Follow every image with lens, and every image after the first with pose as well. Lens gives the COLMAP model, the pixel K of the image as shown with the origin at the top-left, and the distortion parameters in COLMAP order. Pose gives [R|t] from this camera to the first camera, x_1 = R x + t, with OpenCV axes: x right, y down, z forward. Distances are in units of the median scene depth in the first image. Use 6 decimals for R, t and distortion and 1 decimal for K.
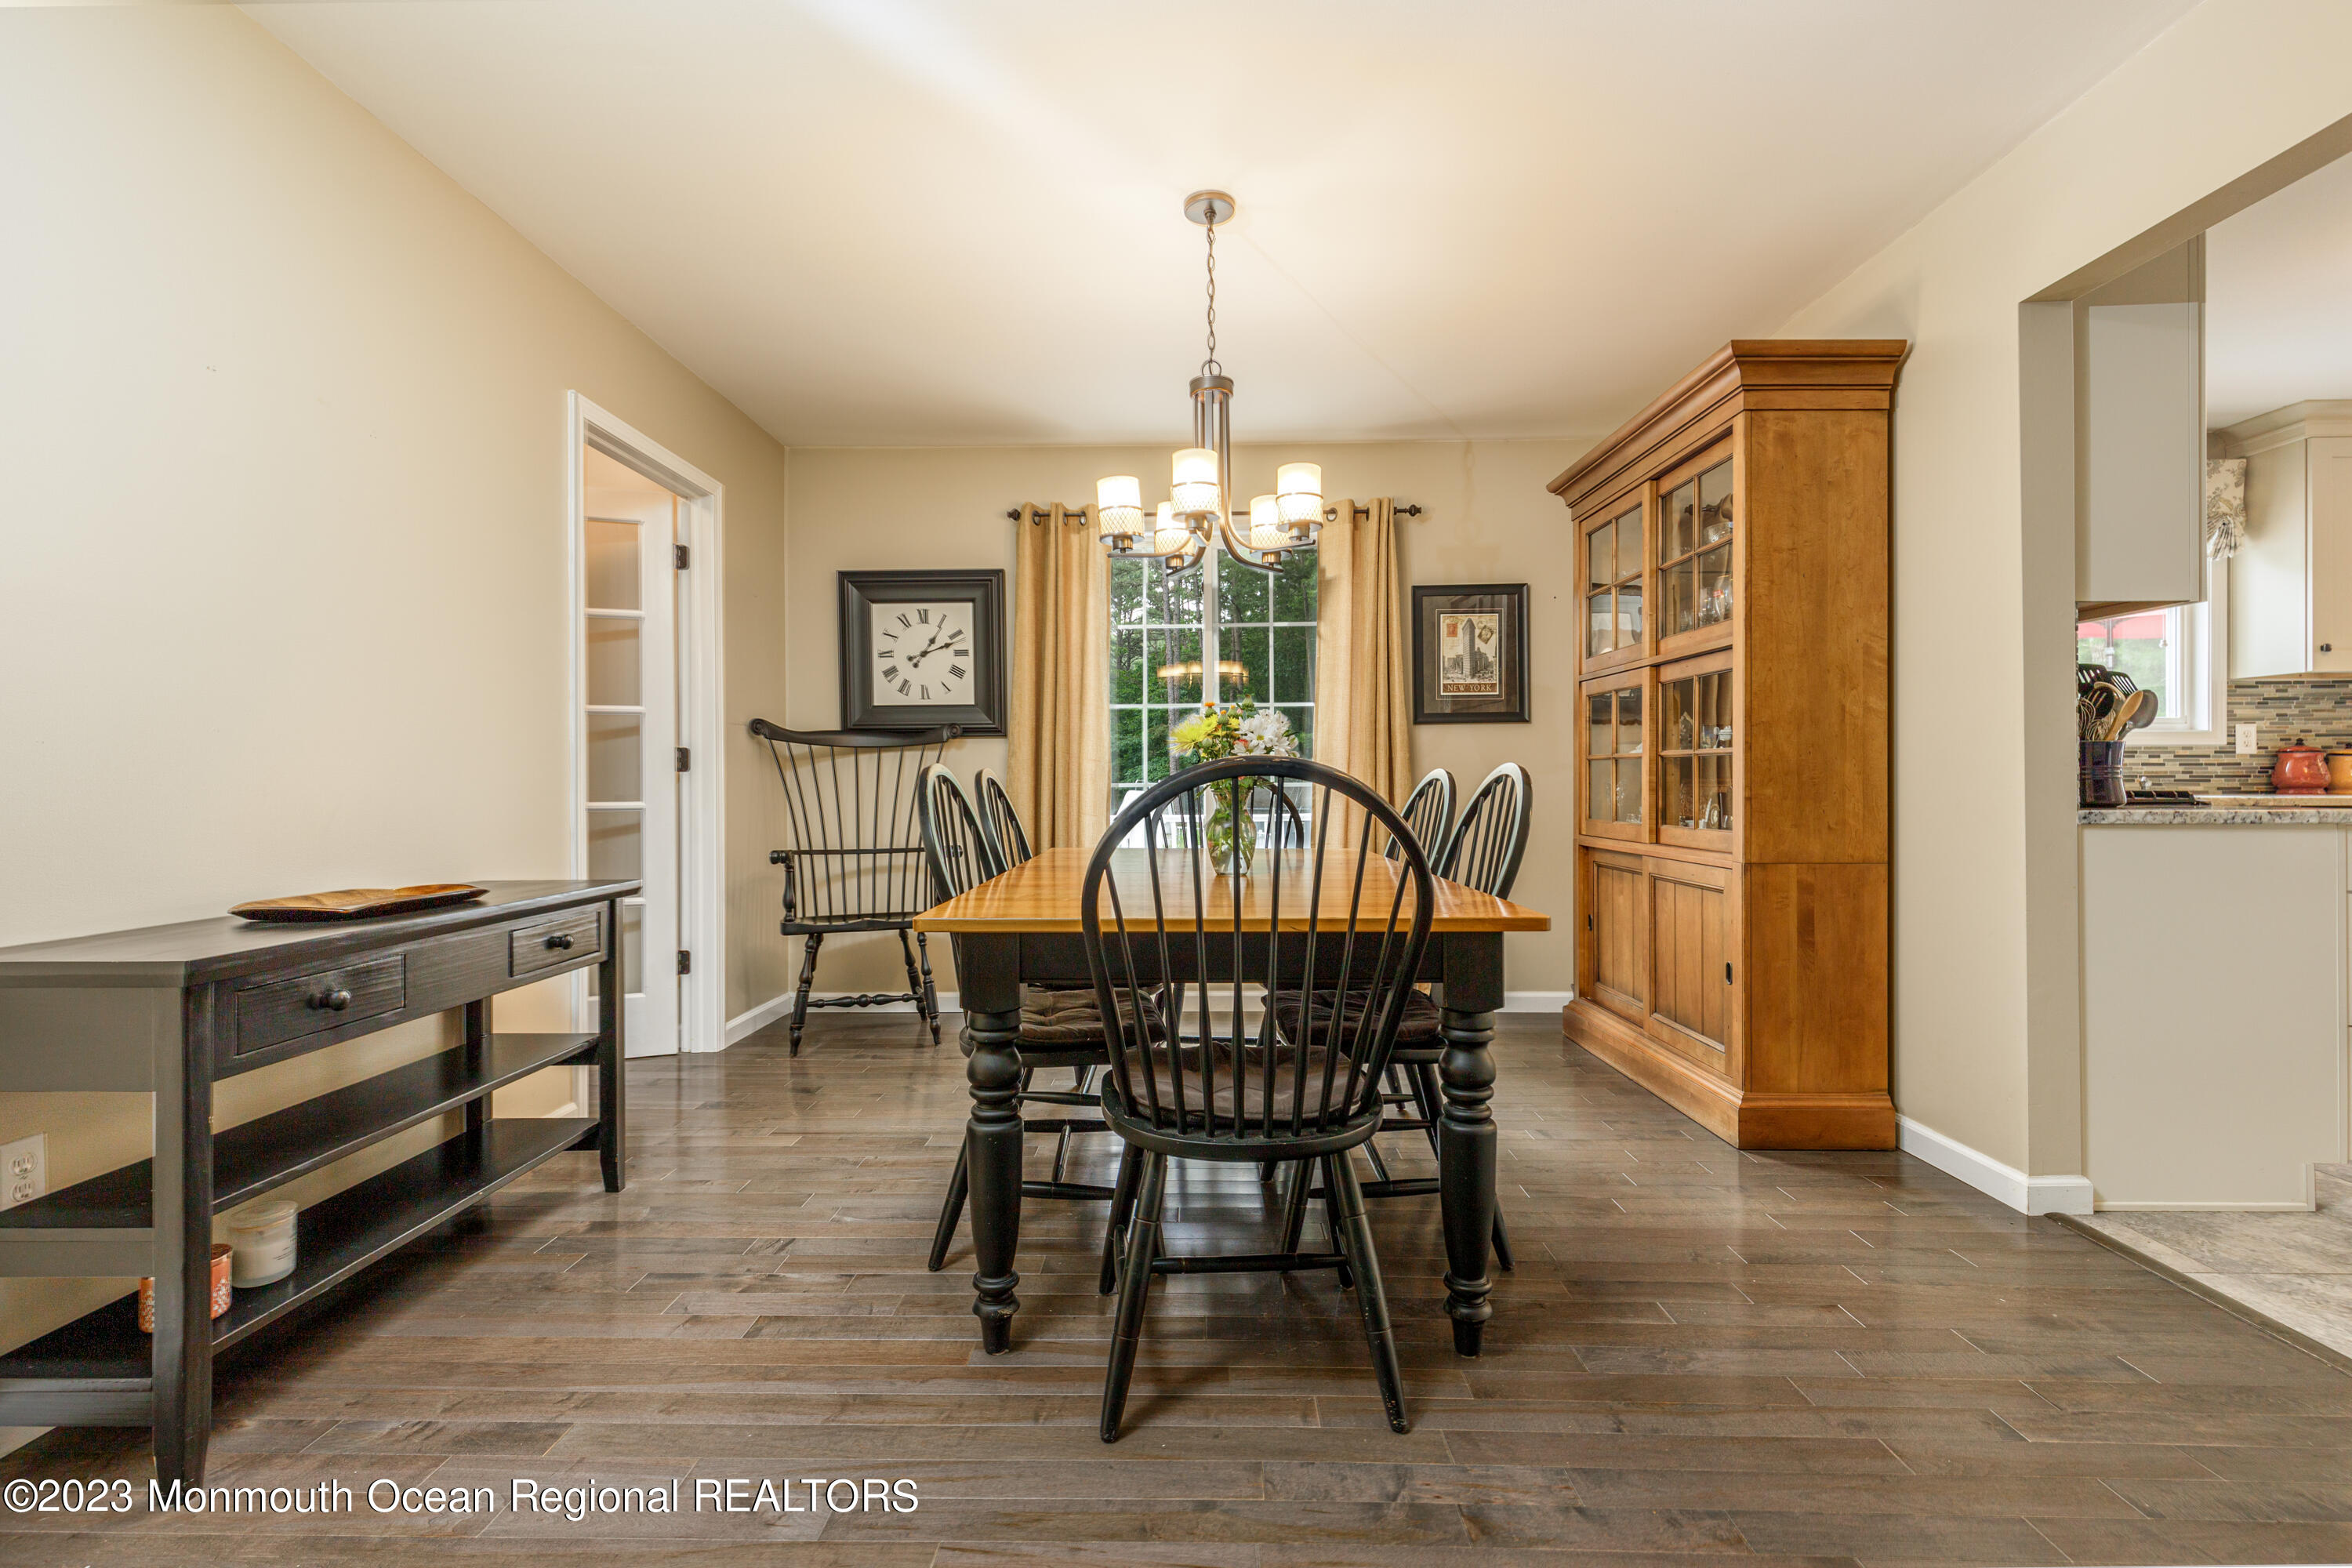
lens RADIAL K [[1071.3, 0, 1176.2], [0, 1071.3, 784.6], [0, 0, 1]] dist [0.007374, -0.001842]
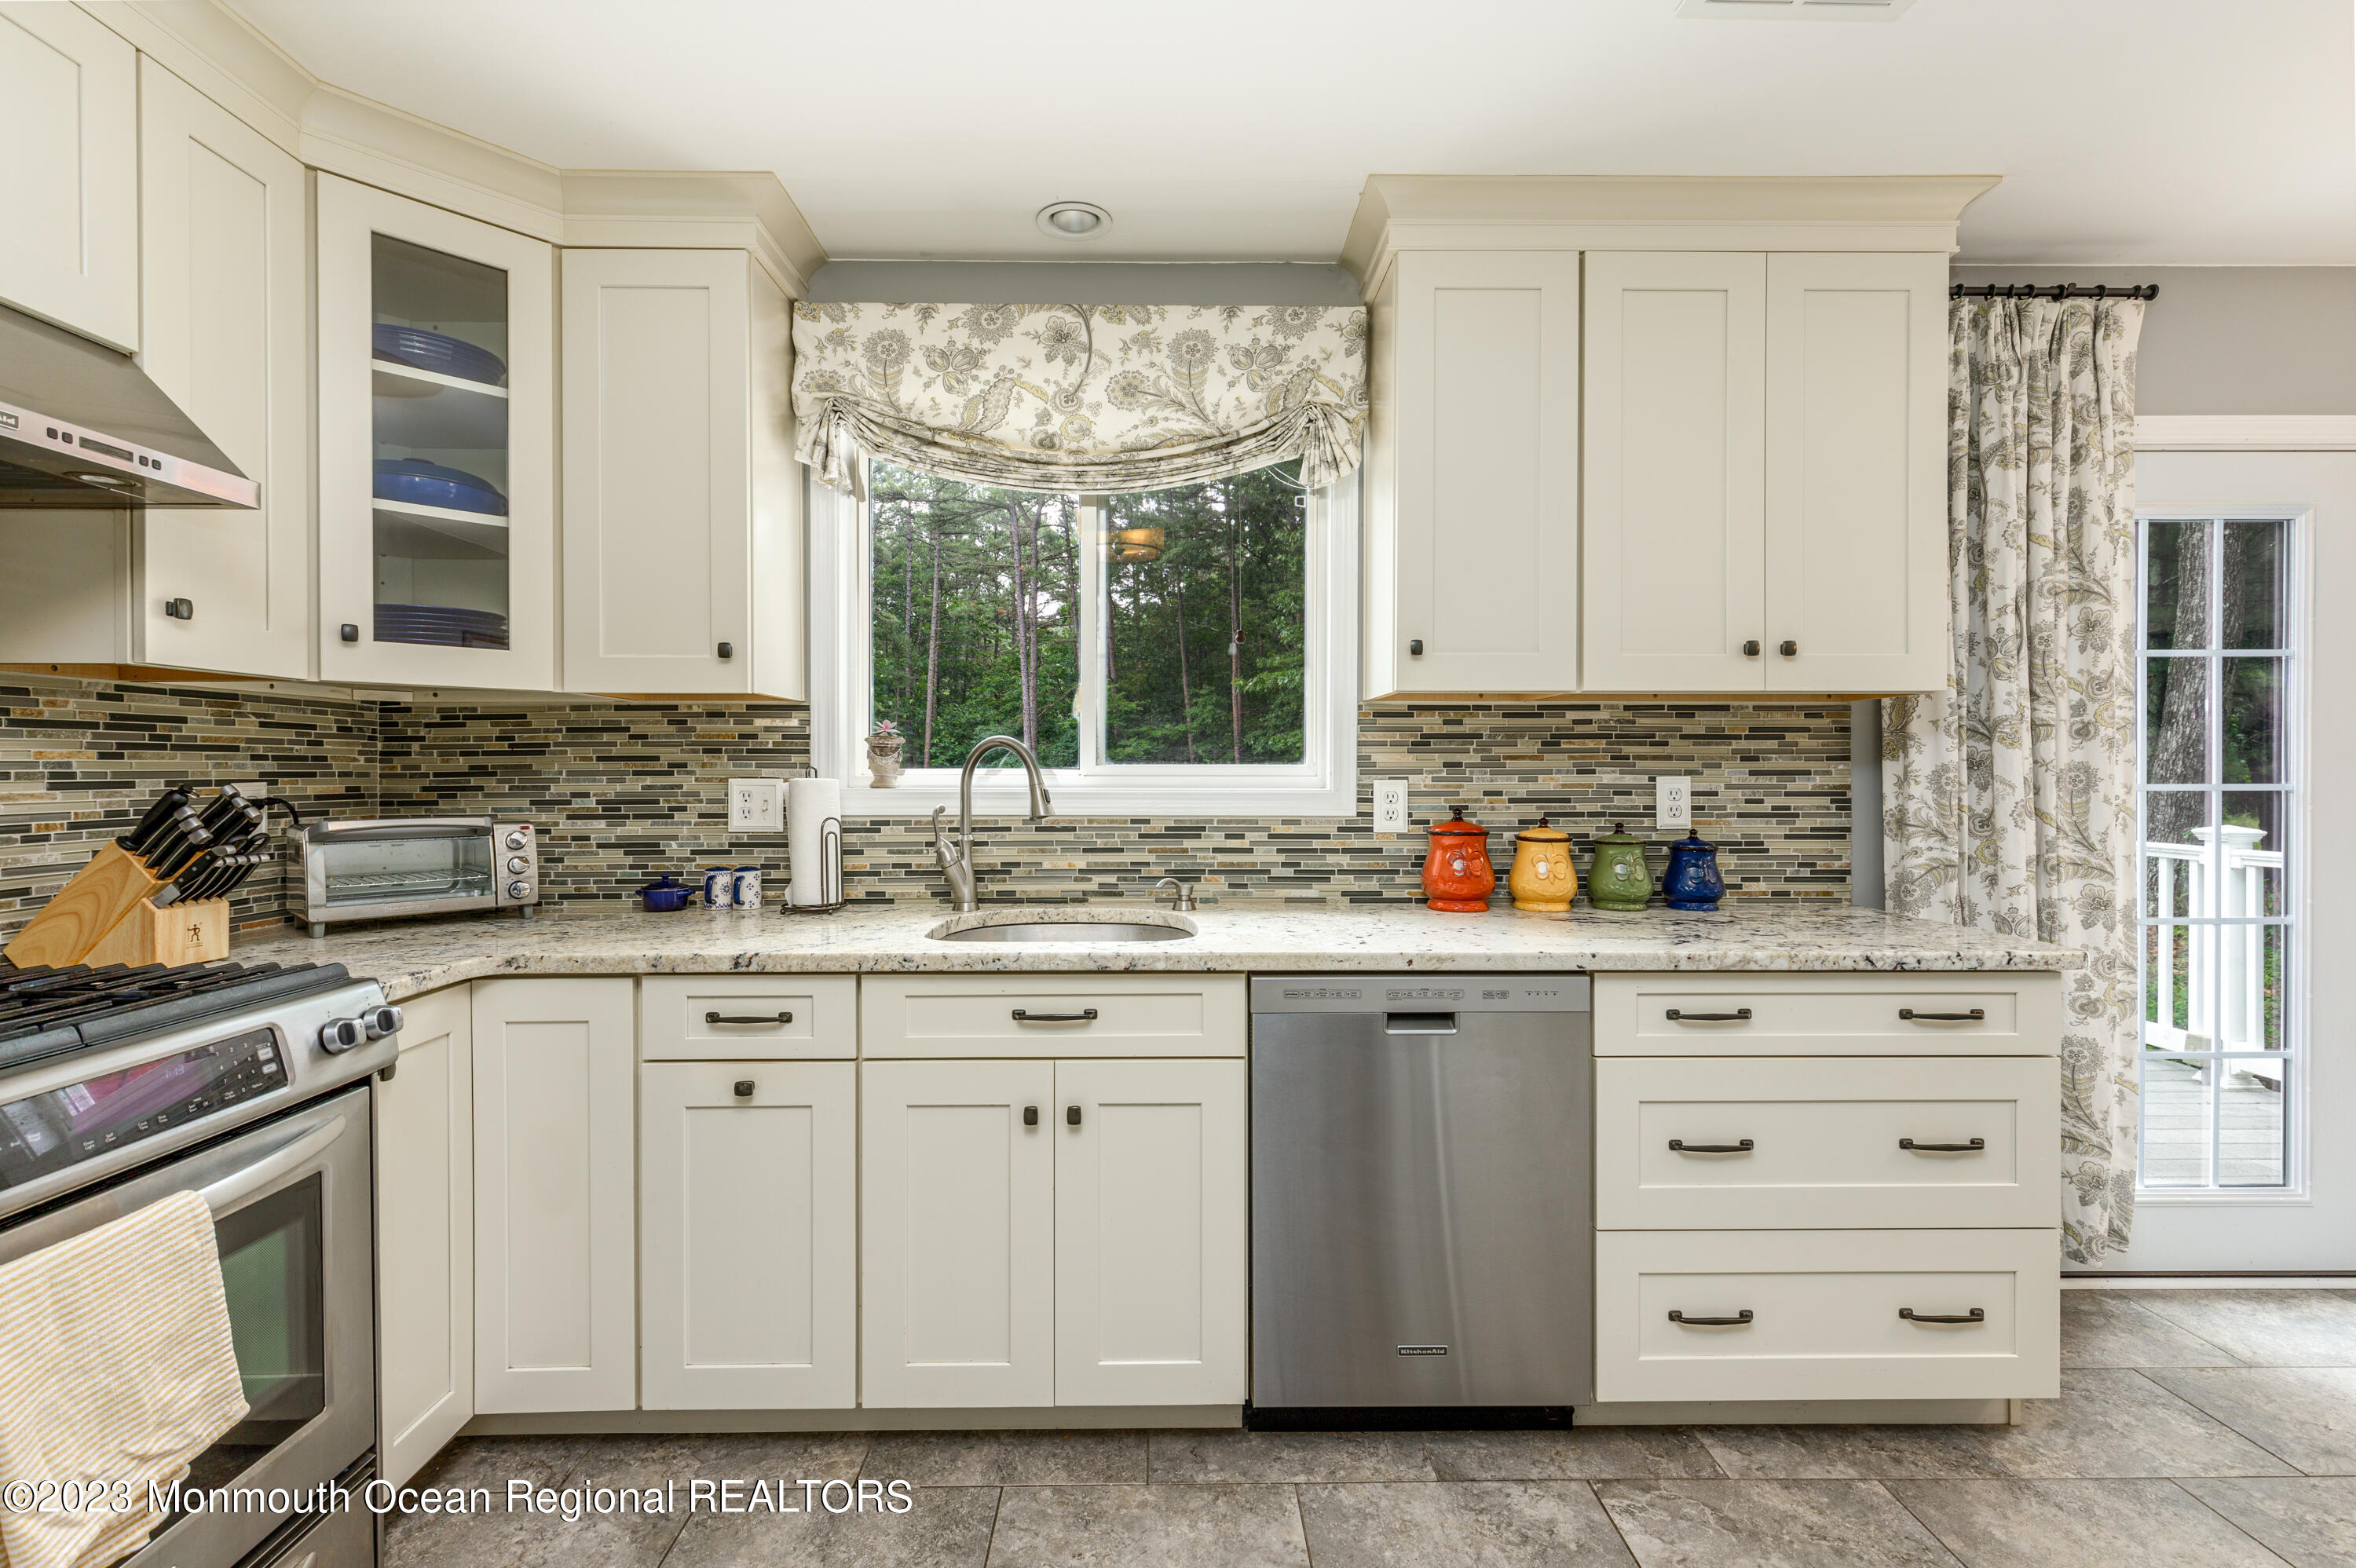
lens RADIAL K [[1073.1, 0, 1177.7], [0, 1073.1, 771.1], [0, 0, 1]] dist [0.007374, -0.001842]
pose [[0.999675, 0.004933, 0.025004, 0.867382], [-0.005019, 0.999982, 0.003392, -0.062342], [-0.024986, -0.003516, 0.999682, 0.438575]]
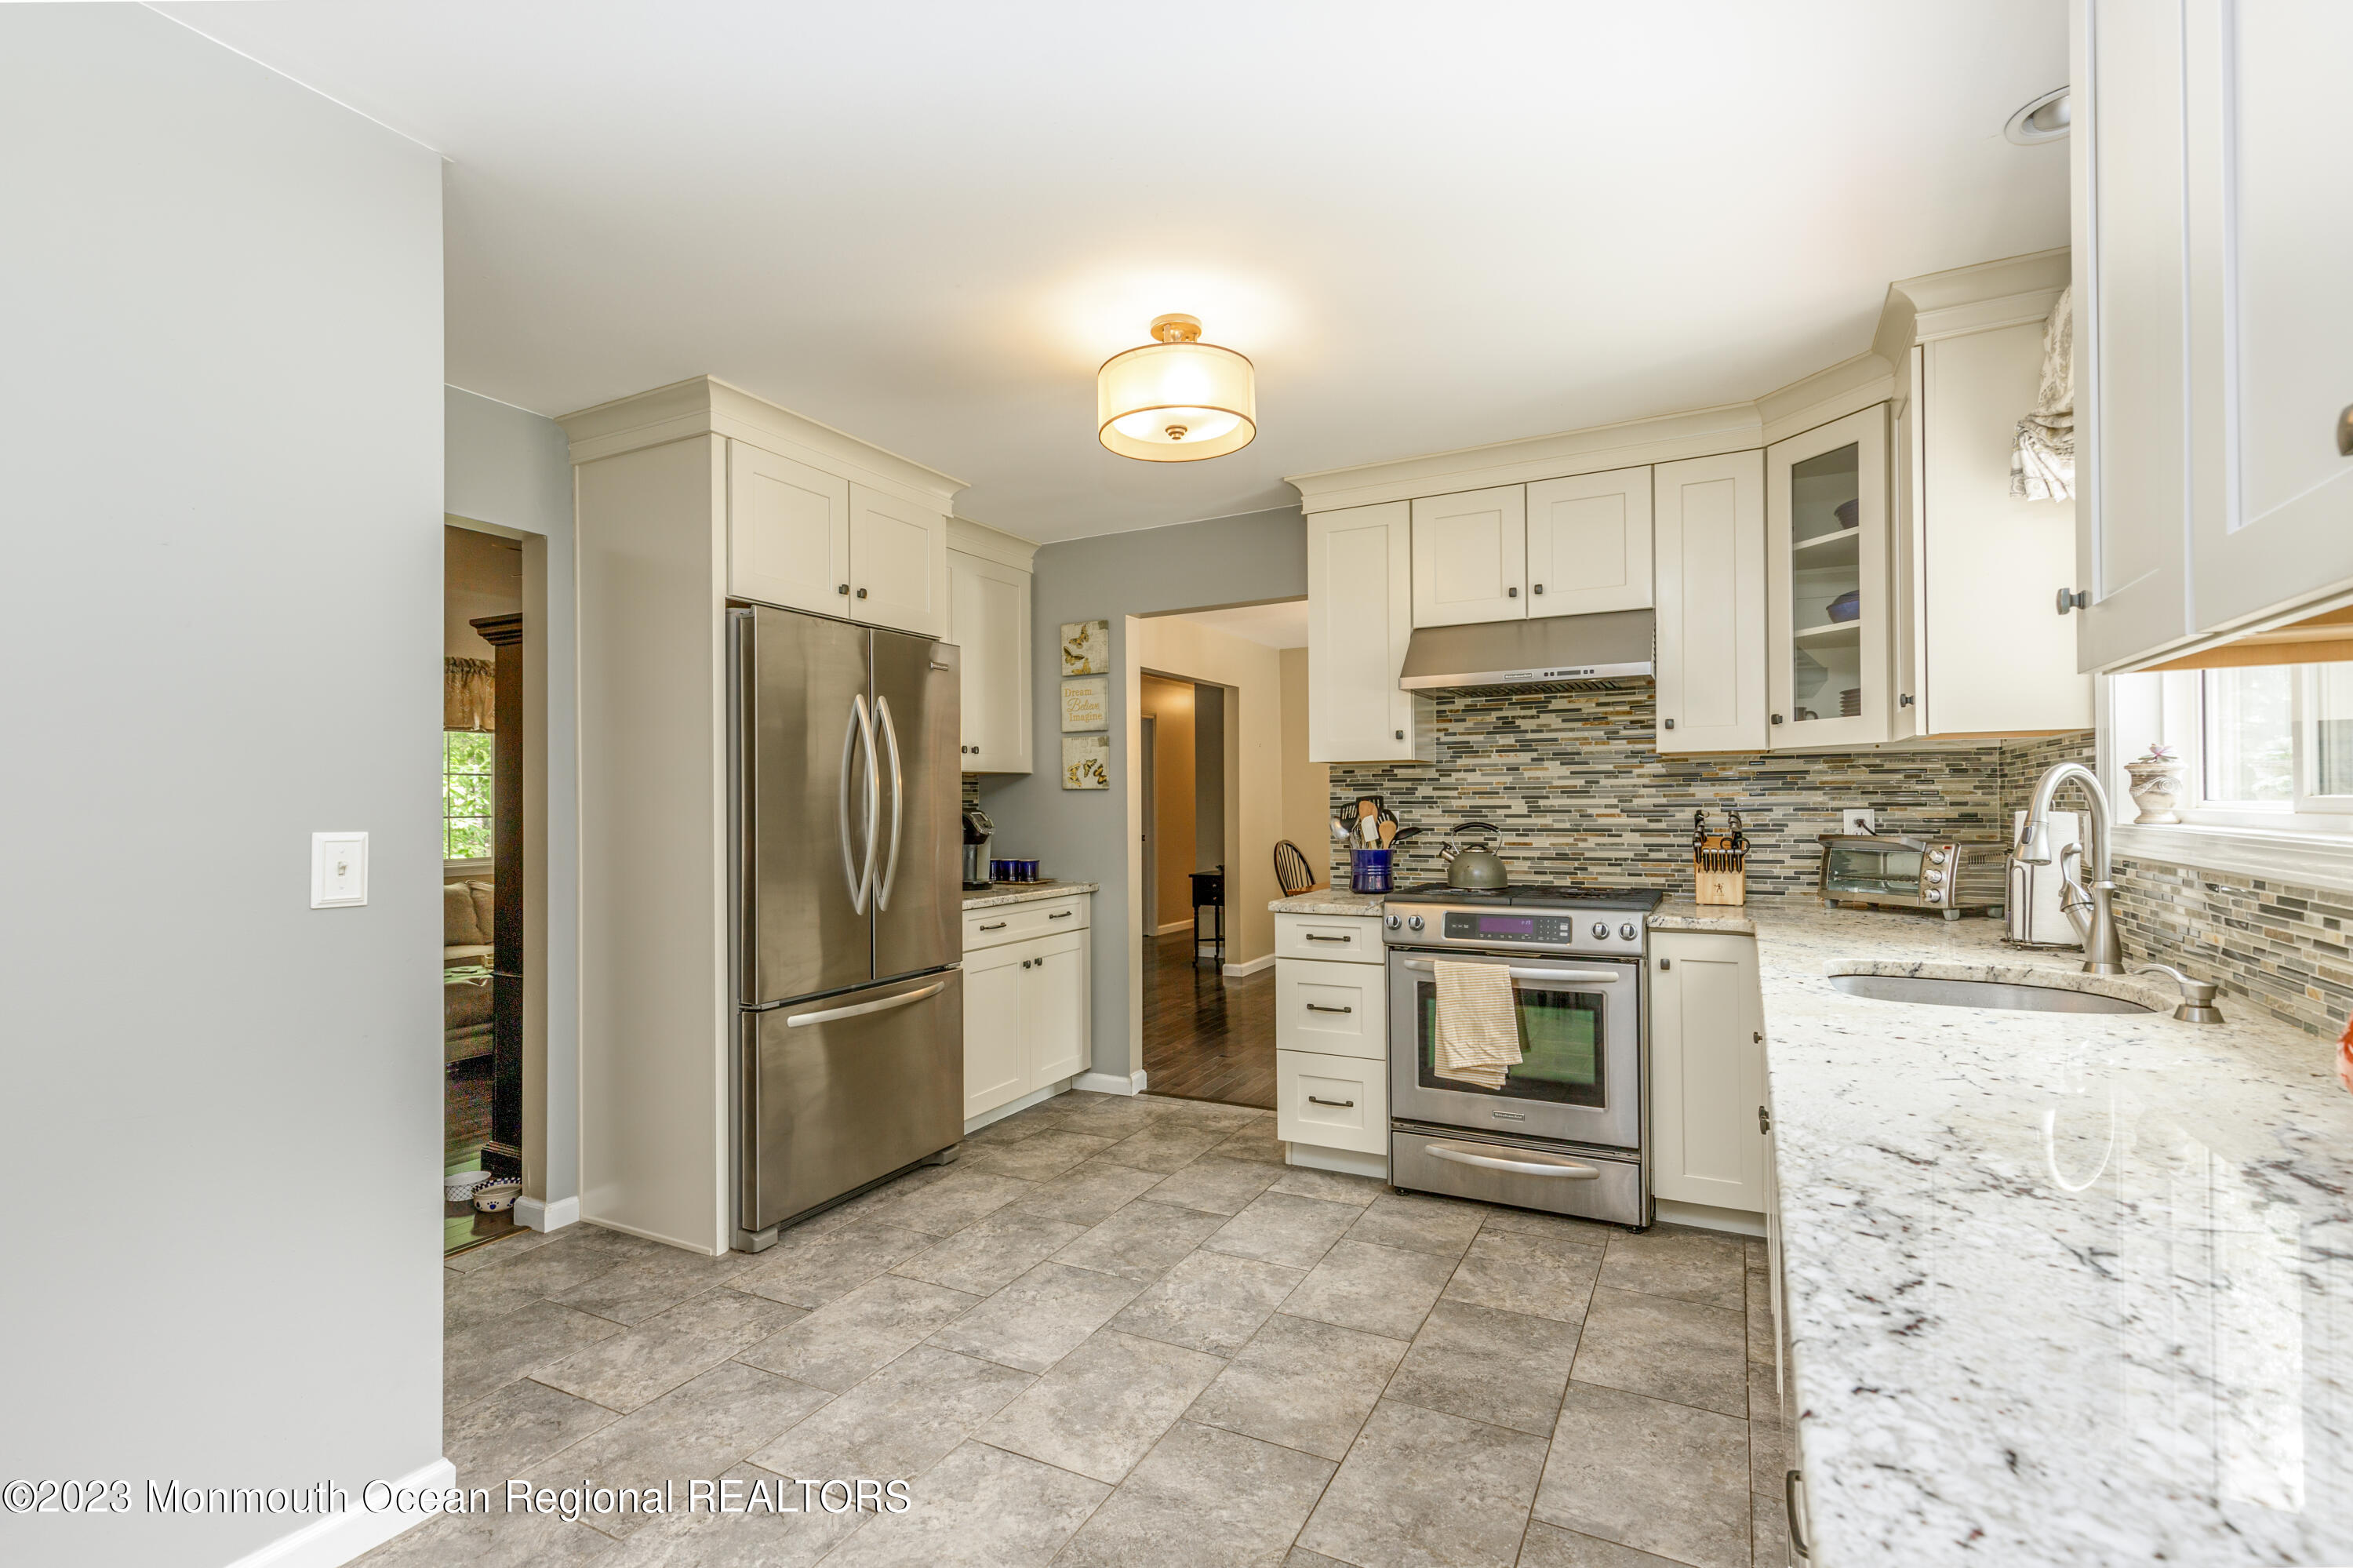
lens RADIAL K [[1071.8, 0, 1174.8], [0, 1071.8, 798.4], [0, 0, 1]] dist [0.007374, -0.001842]
pose [[-0.455362, 0.007307, -0.890276, 1.473586], [0.013062, 0.999914, 0.001526, -0.070059], [0.890210, -0.010934, -0.455418, 0.943762]]
